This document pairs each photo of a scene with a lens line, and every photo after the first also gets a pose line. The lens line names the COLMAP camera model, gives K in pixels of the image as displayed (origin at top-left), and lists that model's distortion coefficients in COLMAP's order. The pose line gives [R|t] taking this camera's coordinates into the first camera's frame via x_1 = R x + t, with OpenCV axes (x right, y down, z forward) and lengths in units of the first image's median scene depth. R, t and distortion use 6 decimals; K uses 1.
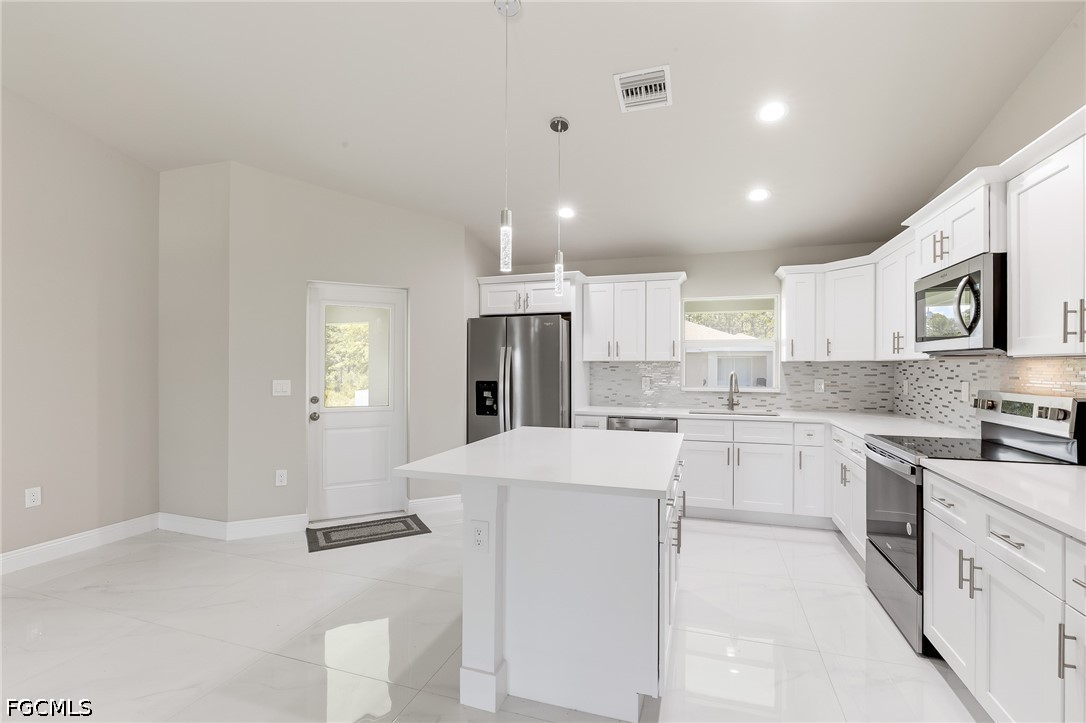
lens RADIAL K [[482.6, 0, 548.0], [0, 482.6, 365.5], [0, 0, 1]] dist [-0.003774, -0.000247]
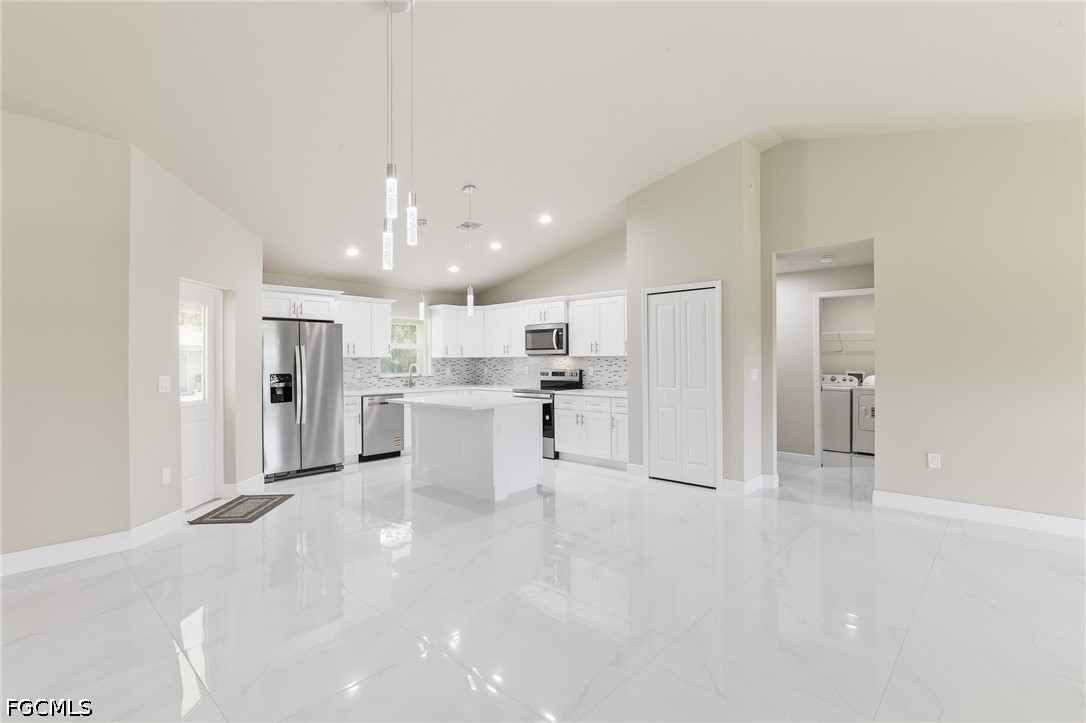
lens RADIAL K [[513.5, 0, 541.6], [0, 513.5, 357.5], [0, 0, 1]] dist [-0.000056, 0.000117]
pose [[0.421339, 0.000425, 0.906903, -1.094227], [0.005661, 0.999979, -0.003098, -0.001277], [-0.906886, 0.006439, 0.421328, -0.130212]]
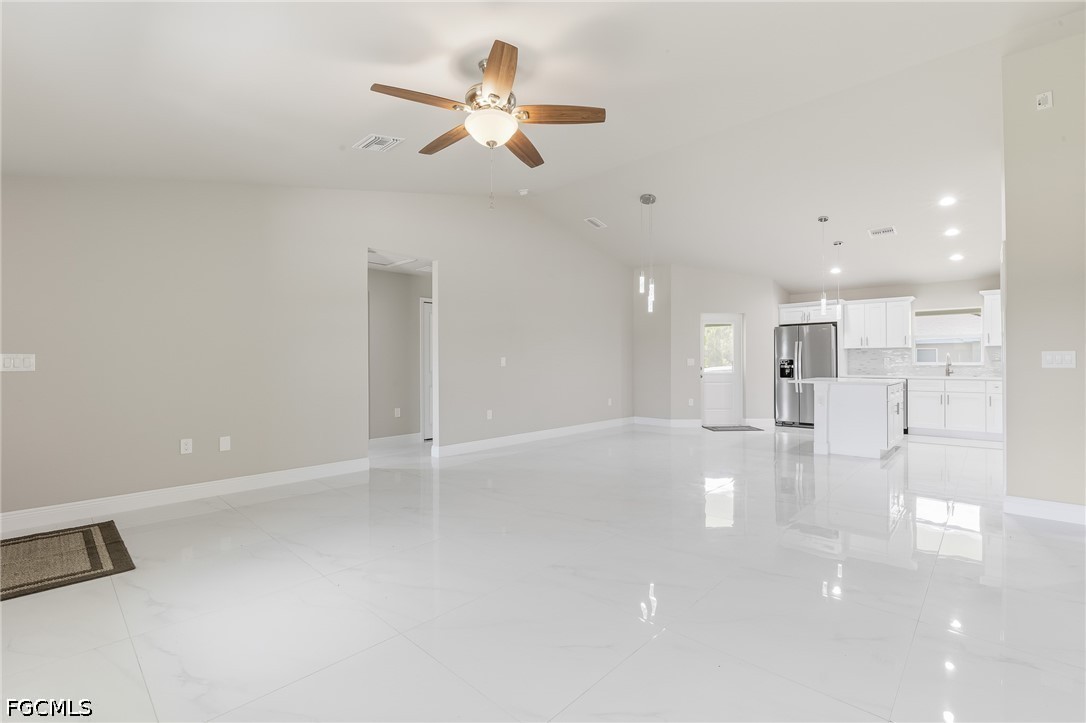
lens RADIAL K [[482.6, 0, 548.0], [0, 482.6, 365.5], [0, 0, 1]] dist [-0.003774, -0.000247]
pose [[0.909865, -0.003817, -0.414886, -0.209874], [0.006583, 0.999965, 0.005237, 0.042034], [0.414852, -0.007496, 0.909858, -1.216802]]
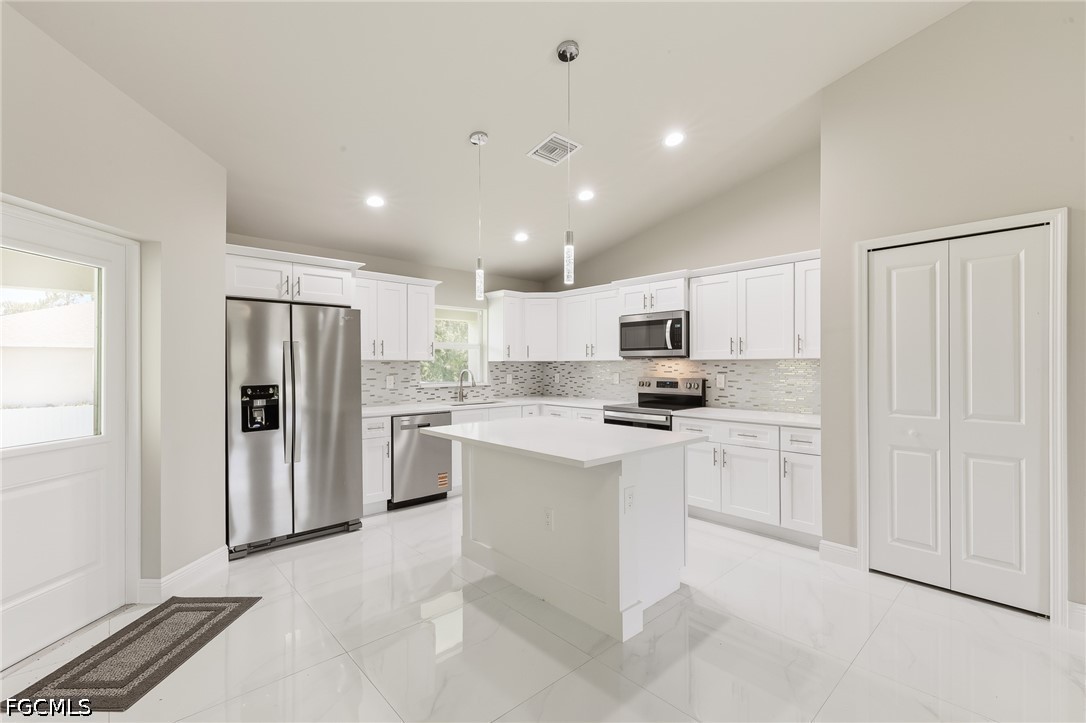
lens RADIAL K [[471.7, 0, 544.9], [0, 471.7, 364.1], [0, 0, 1]] dist [0.001912, -0.000034]
pose [[0.487329, -0.001341, 0.873217, -0.603495], [0.002703, 0.999996, 0.000028, -0.000368], [-0.873214, 0.002347, 0.487331, 0.270467]]
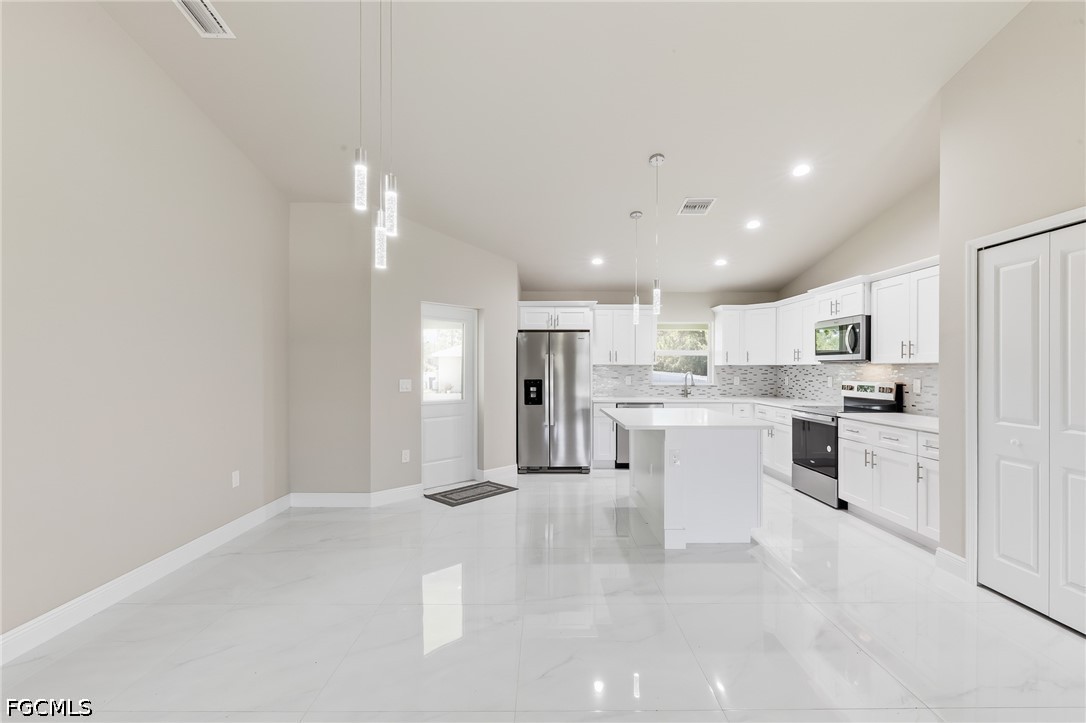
lens RADIAL K [[460.2, 0, 545.7], [0, 460.2, 370.3], [0, 0, 1]] dist [0.001257, -0.000125]
pose [[0.948616, -0.001974, 0.316425, -0.543211], [0.000380, 0.999987, 0.005099, -0.000040], [-0.316431, -0.004717, 0.948604, -0.249569]]
